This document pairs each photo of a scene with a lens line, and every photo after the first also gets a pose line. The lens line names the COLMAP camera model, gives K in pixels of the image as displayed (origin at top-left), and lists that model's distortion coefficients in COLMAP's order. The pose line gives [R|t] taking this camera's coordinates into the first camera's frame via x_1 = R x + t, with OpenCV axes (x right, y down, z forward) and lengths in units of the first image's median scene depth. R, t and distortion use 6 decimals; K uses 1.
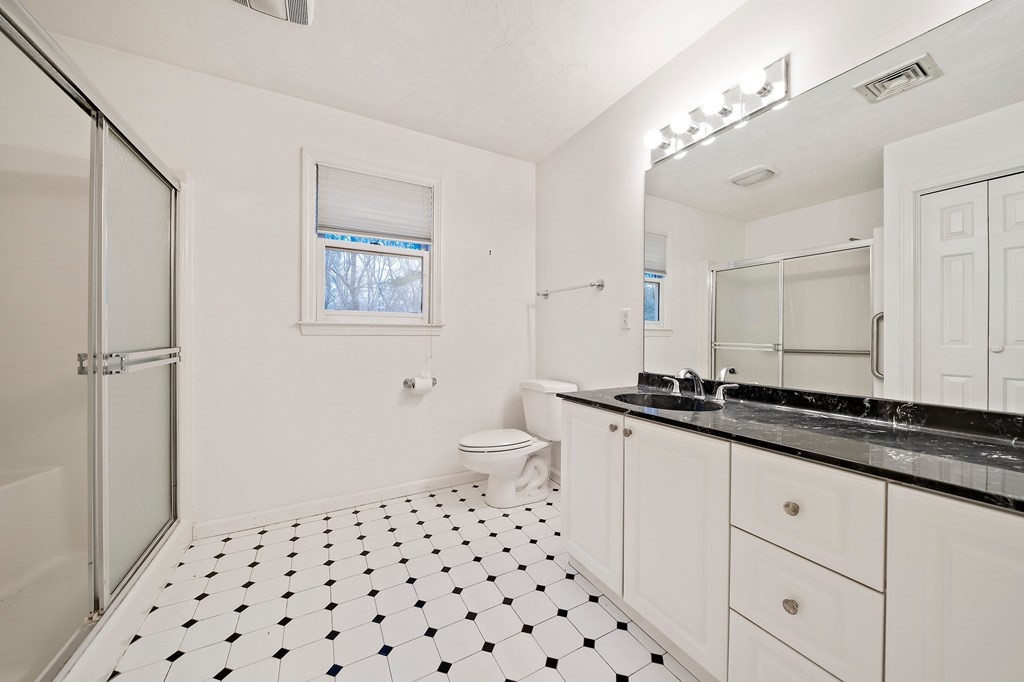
lens RADIAL K [[357.6, 0, 512.0], [0, 357.6, 341.0], [0, 0, 1]] dist [-0.000268, 0.000001]
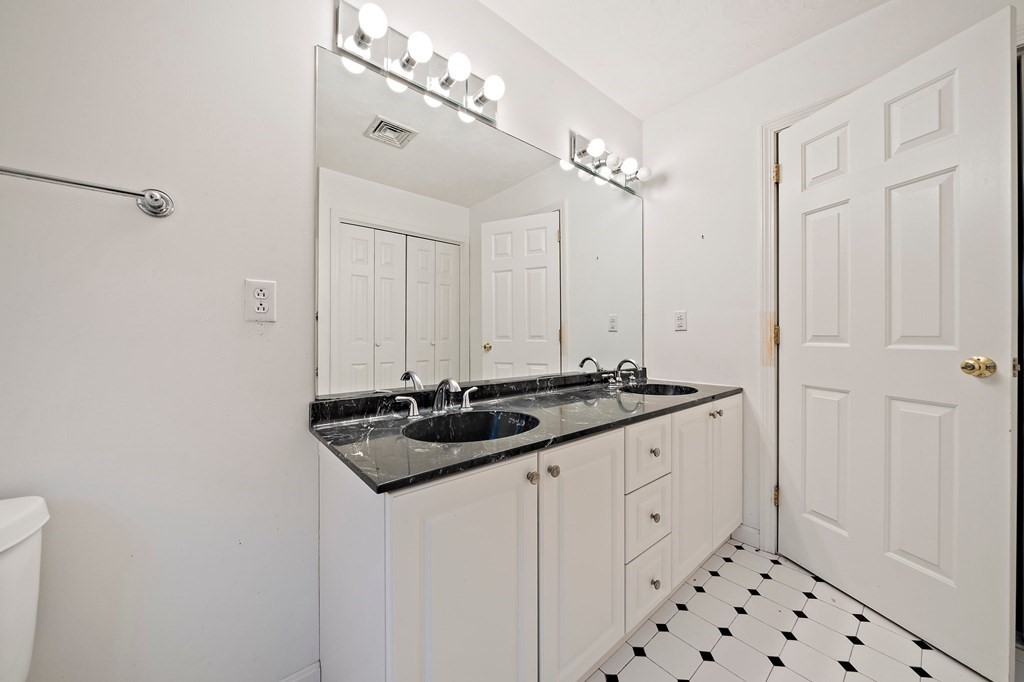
lens RADIAL K [[357.6, 0, 512.0], [0, 357.6, 341.0], [0, 0, 1]] dist [-0.000268, 0.000001]
pose [[-0.197607, -0.015927, 0.980152, -0.320367], [0.007500, 0.999814, 0.017759, -0.017635], [-0.980253, 0.010860, -0.197451, 1.063867]]
